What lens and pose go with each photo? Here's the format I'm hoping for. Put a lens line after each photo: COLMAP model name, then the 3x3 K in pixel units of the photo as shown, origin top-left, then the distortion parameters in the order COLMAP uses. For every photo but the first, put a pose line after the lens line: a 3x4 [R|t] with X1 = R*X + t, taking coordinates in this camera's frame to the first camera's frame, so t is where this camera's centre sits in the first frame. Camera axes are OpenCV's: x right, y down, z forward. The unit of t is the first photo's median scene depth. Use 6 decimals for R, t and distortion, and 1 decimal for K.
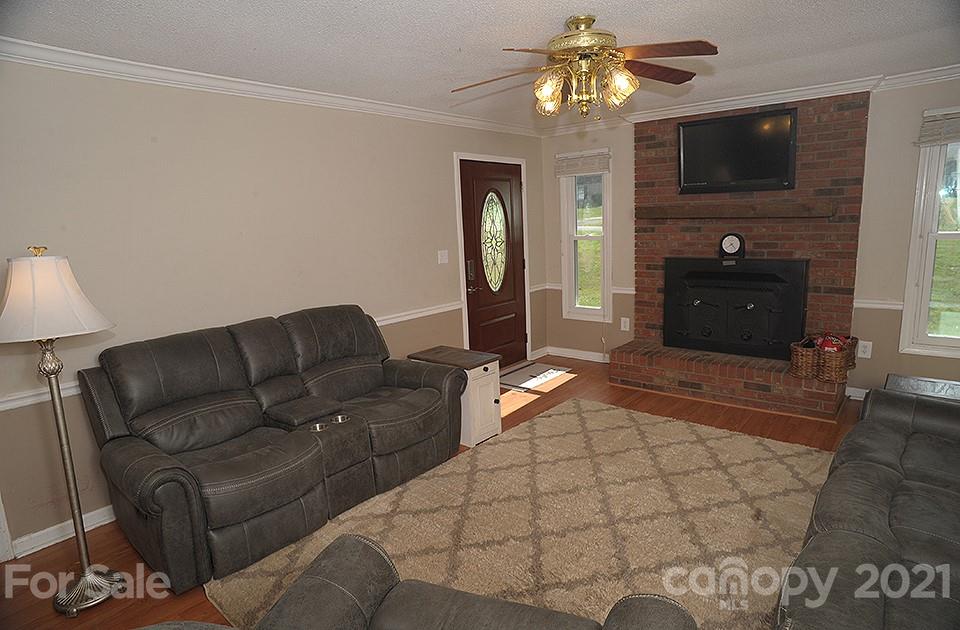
lens RADIAL K [[544.5, 0, 484.8], [0, 544.5, 318.1], [0, 0, 1]] dist [-0.102831, 0.065516]
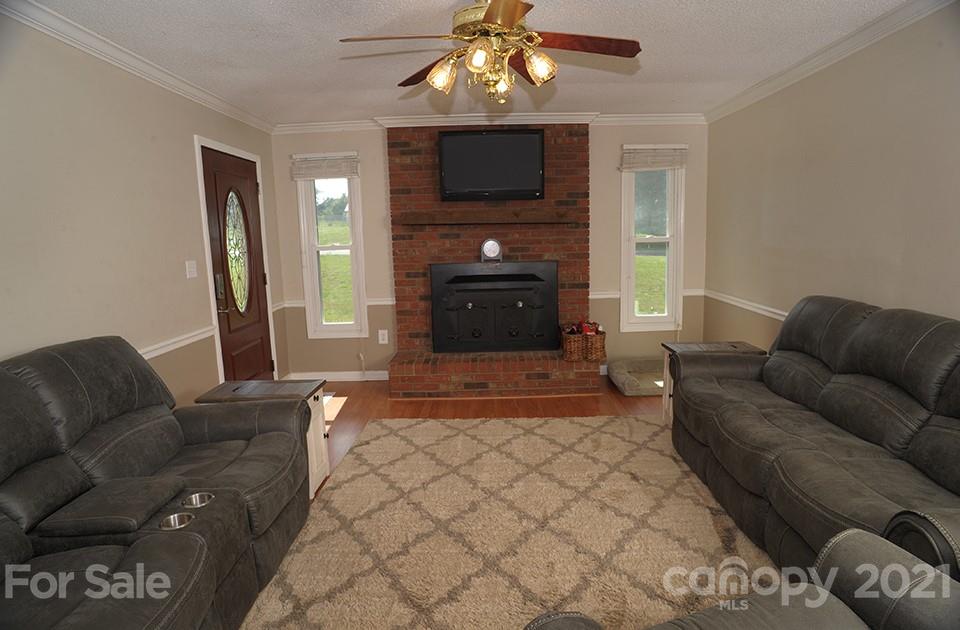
lens RADIAL K [[544.5, 0, 484.8], [0, 544.5, 318.1], [0, 0, 1]] dist [-0.102831, 0.065516]
pose [[0.768442, -0.077809, 0.635172, -0.258303], [0.108480, 0.994054, -0.009469, 0.008511], [-0.630658, 0.076180, 0.772313, 0.180169]]
